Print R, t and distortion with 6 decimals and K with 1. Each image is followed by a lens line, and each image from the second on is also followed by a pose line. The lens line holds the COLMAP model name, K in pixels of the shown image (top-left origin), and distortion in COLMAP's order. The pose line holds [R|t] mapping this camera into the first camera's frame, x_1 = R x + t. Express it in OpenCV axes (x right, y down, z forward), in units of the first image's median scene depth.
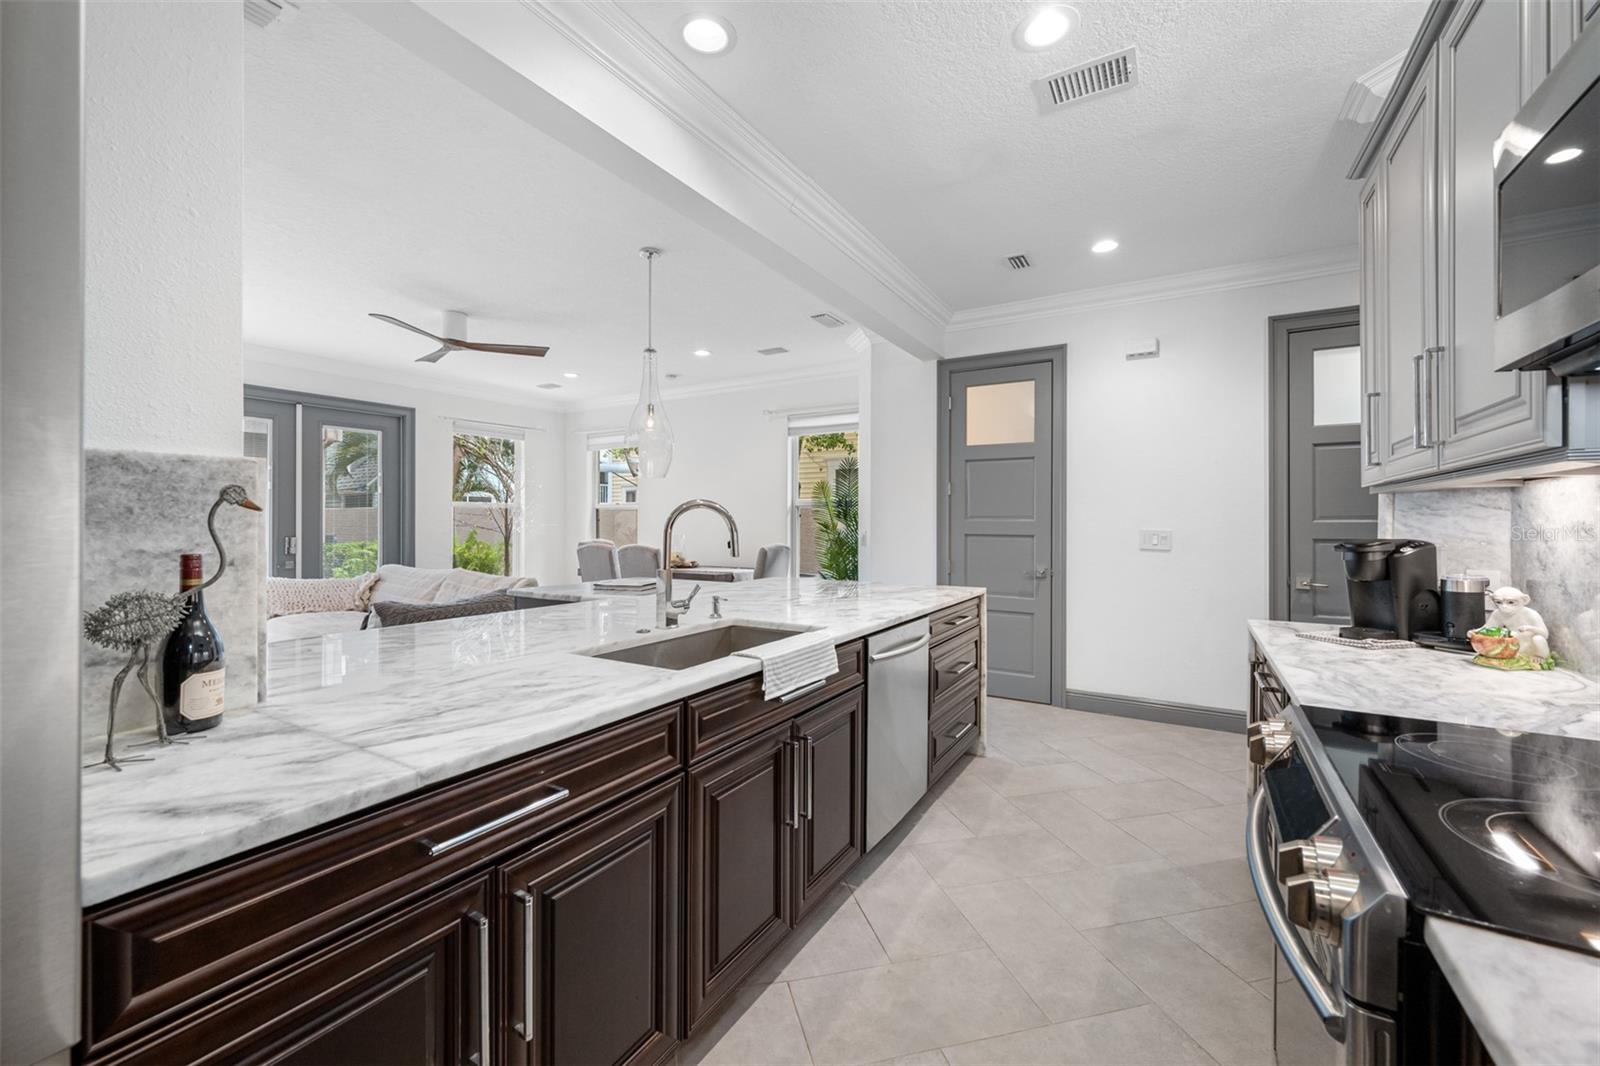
lens RADIAL K [[640.0, 0, 788.8], [0, 640.0, 529.8], [0, 0, 1]] dist [-0.001665, 0.000723]
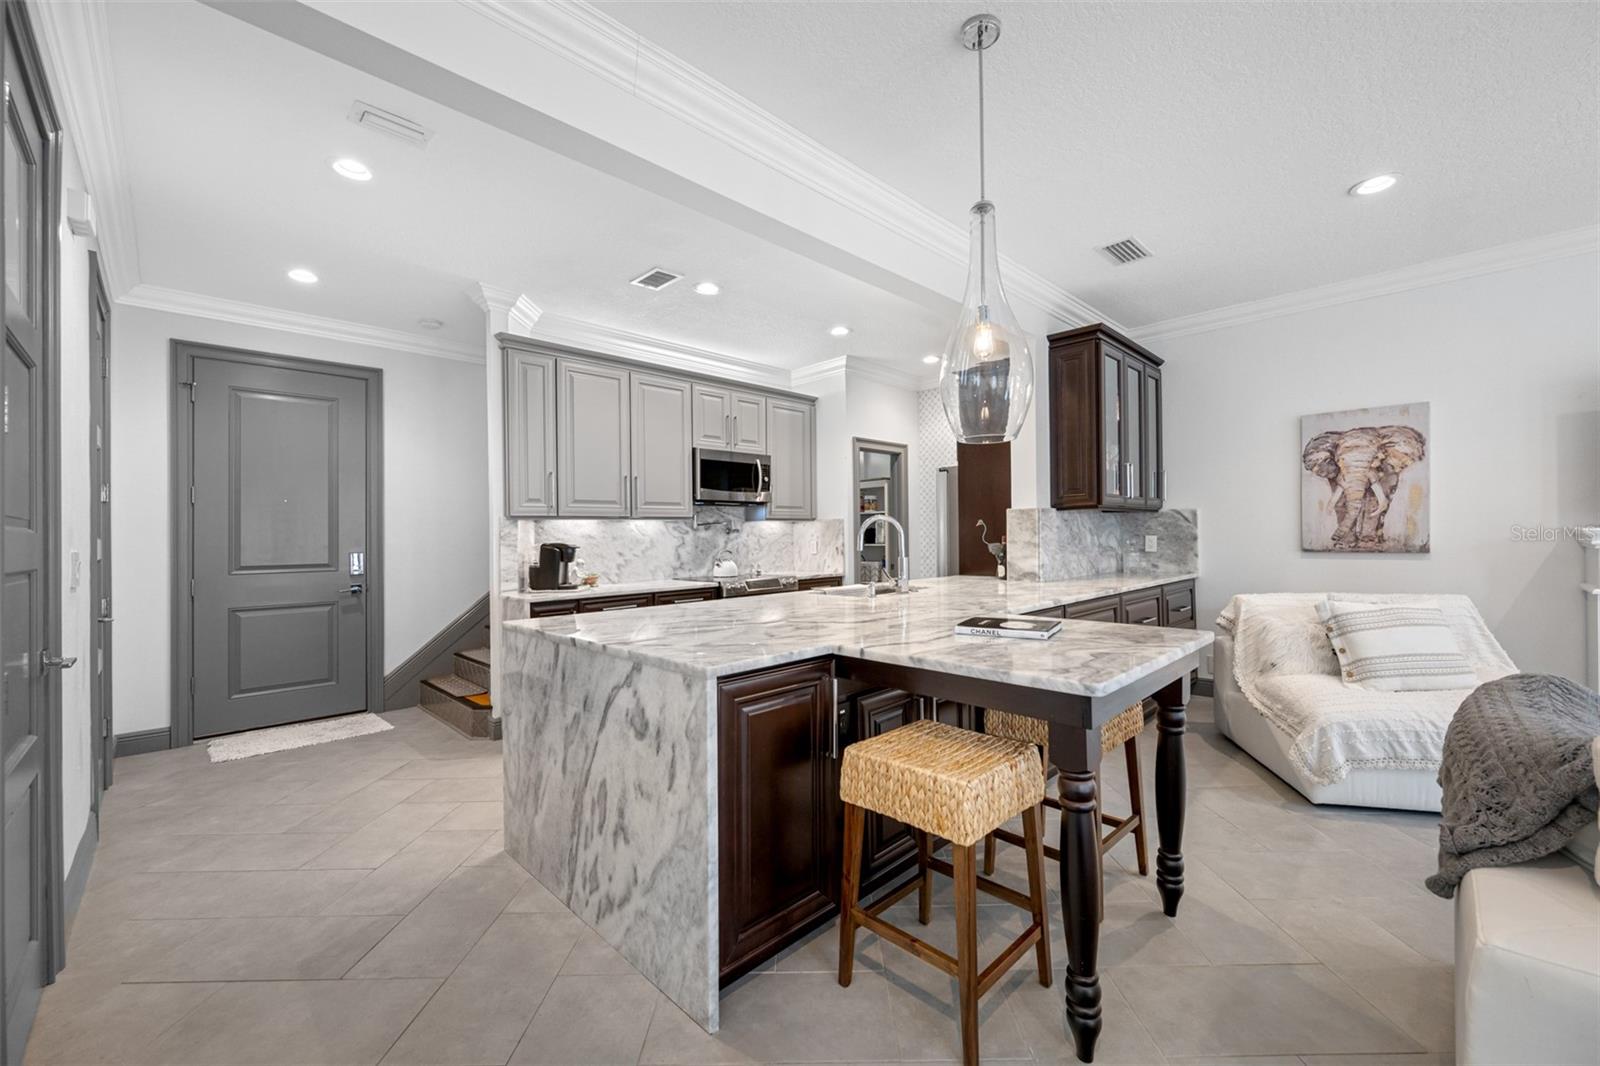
lens RADIAL K [[640.0, 0, 812.3], [0, 640.0, 534.5], [0, 0, 1]] dist [-0.001665, 0.000723]
pose [[-0.972870, 0.013406, 0.230963, -0.217717], [0.016162, 0.999819, 0.010043, -0.011353], [-0.230787, 0.013503, -0.972911, 1.721413]]
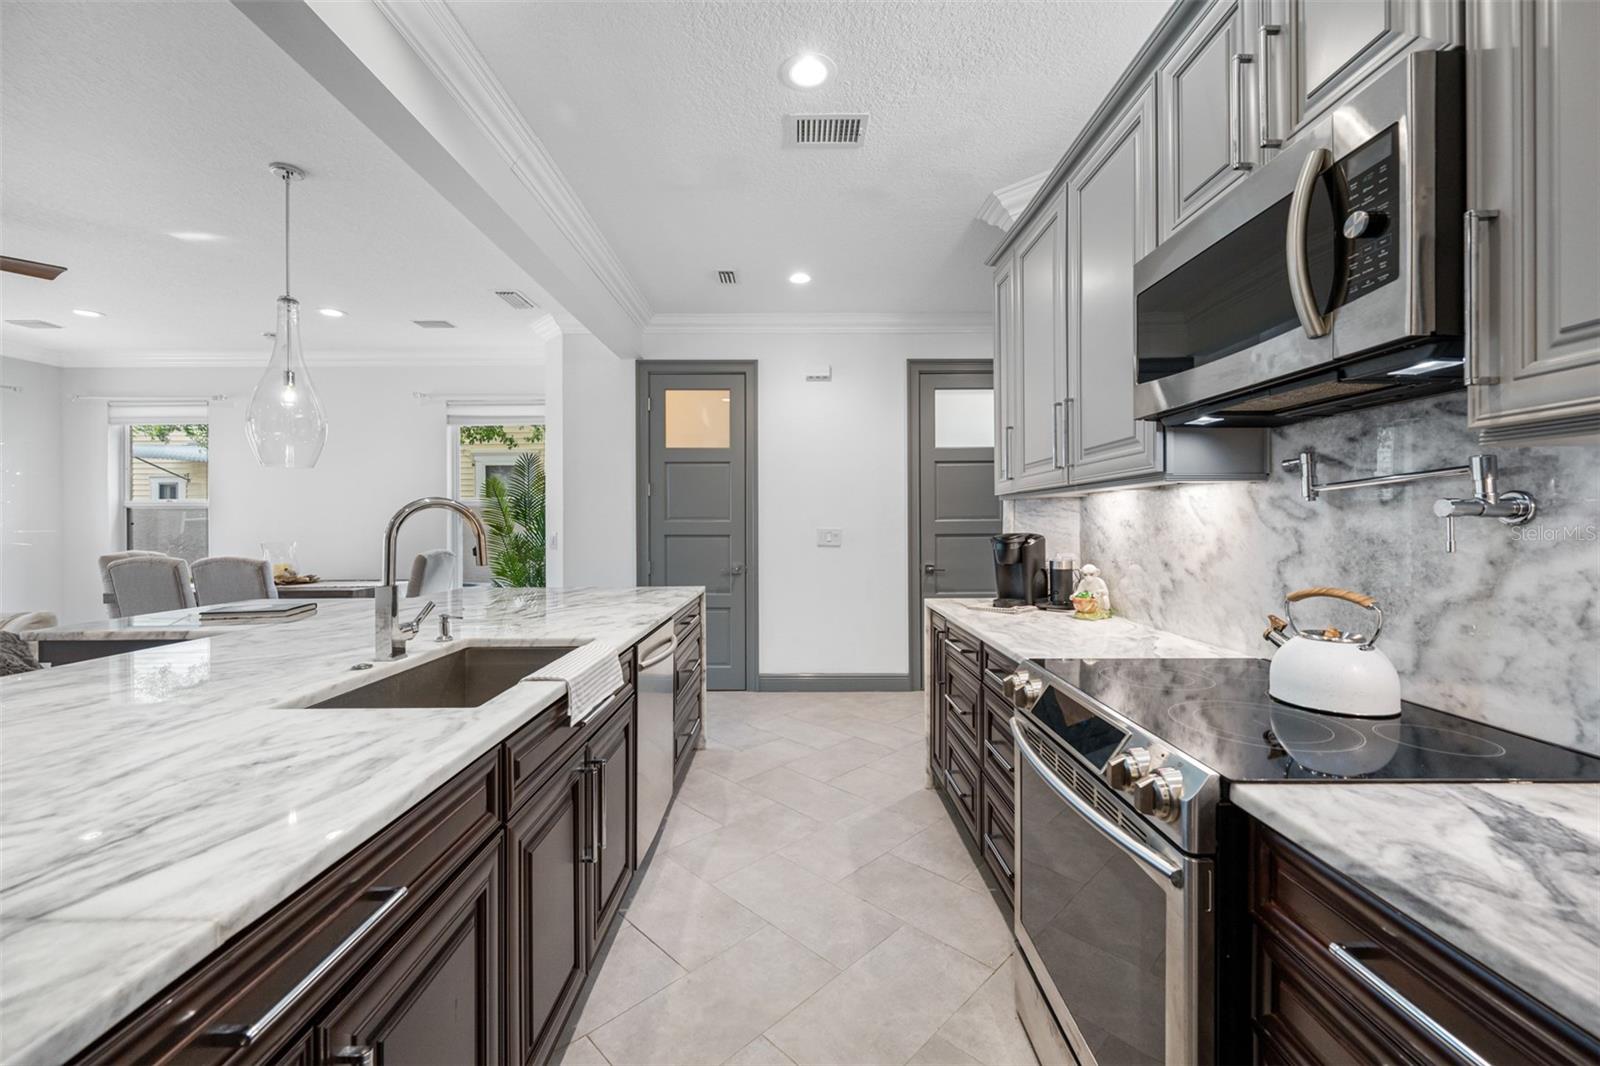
lens RADIAL K [[640.0, 0, 787.7], [0, 640.0, 533.5], [0, 0, 1]] dist [-0.001665, 0.000723]
pose [[0.855240, -0.015529, 0.517999, -0.117209], [0.013137, 0.999879, 0.008285, -0.001657], [-0.518065, -0.000281, 0.855341, 0.045612]]
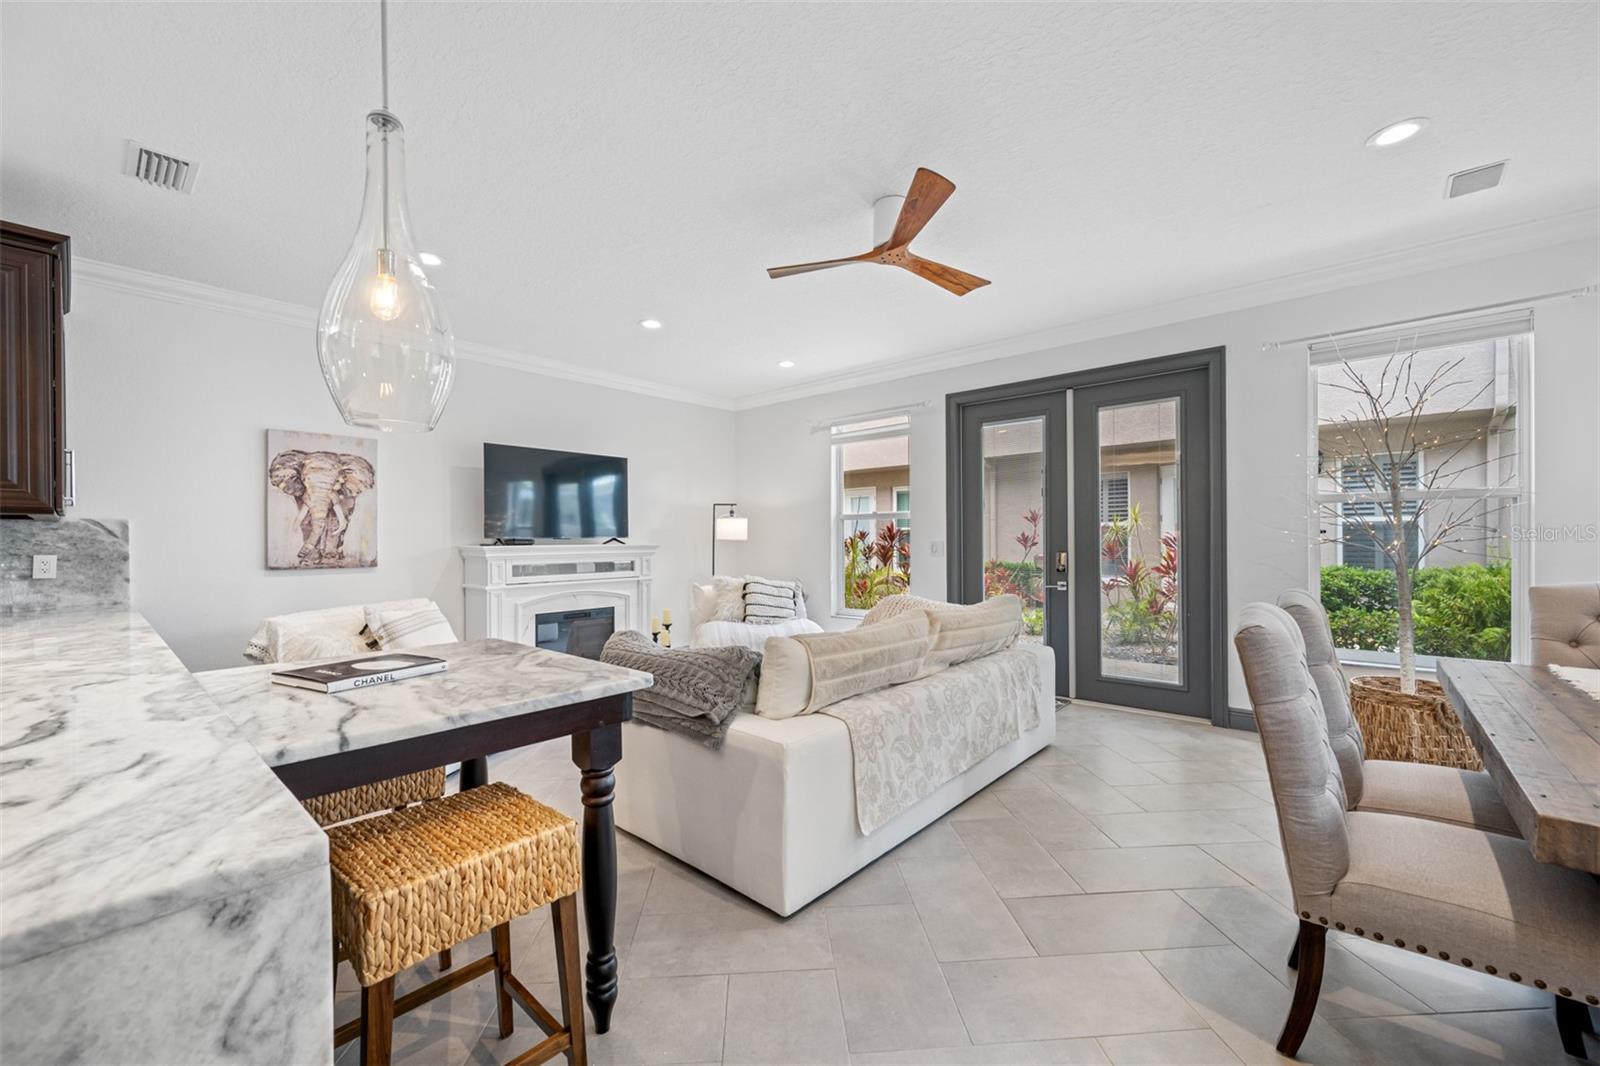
lens RADIAL K [[640.0, 0, 792.4], [0, 640.0, 543.7], [0, 0, 1]] dist [-0.001665, 0.000723]
pose [[-0.176165, 0.005174, -0.984347, 0.159812], [-0.004529, 0.999971, 0.006066, -0.010611], [0.984350, 0.005526, -0.176137, 1.466429]]
